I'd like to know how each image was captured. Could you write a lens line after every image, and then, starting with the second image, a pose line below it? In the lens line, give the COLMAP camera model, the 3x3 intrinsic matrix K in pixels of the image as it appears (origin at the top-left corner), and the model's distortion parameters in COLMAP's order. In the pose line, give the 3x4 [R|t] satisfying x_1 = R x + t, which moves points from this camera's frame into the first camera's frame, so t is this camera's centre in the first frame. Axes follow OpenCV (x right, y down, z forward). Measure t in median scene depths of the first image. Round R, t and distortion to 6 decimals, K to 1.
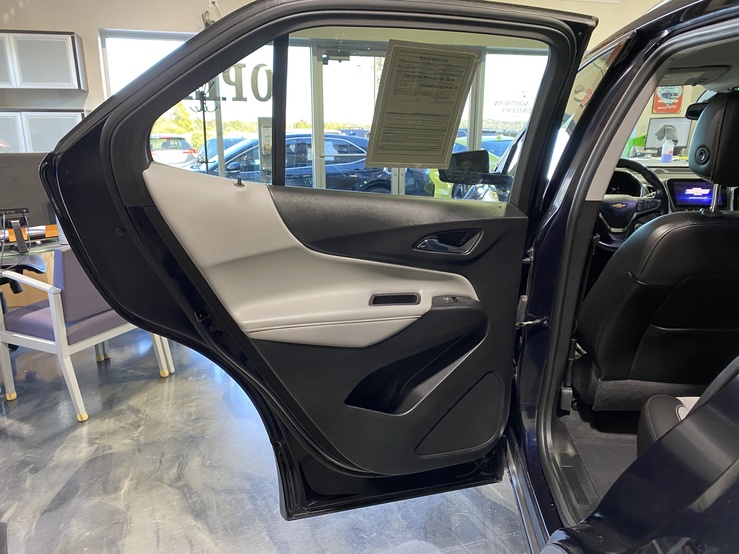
lens RADIAL K [[567.6, 0, 366.5], [0, 567.6, 273.5], [0, 0, 1]] dist [0.028071, -0.013144]
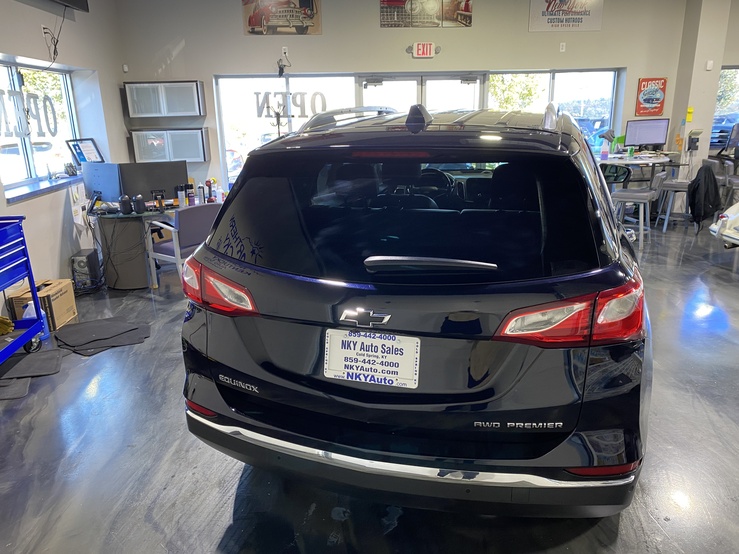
lens RADIAL K [[567.6, 0, 368.7], [0, 567.6, 272.8], [0, 0, 1]] dist [0.028071, -0.013144]
pose [[0.976677, 0.038088, -0.211309, 0.272317], [-0.032691, 0.999045, 0.028977, 0.047451], [0.212211, -0.021393, 0.976990, -0.405555]]
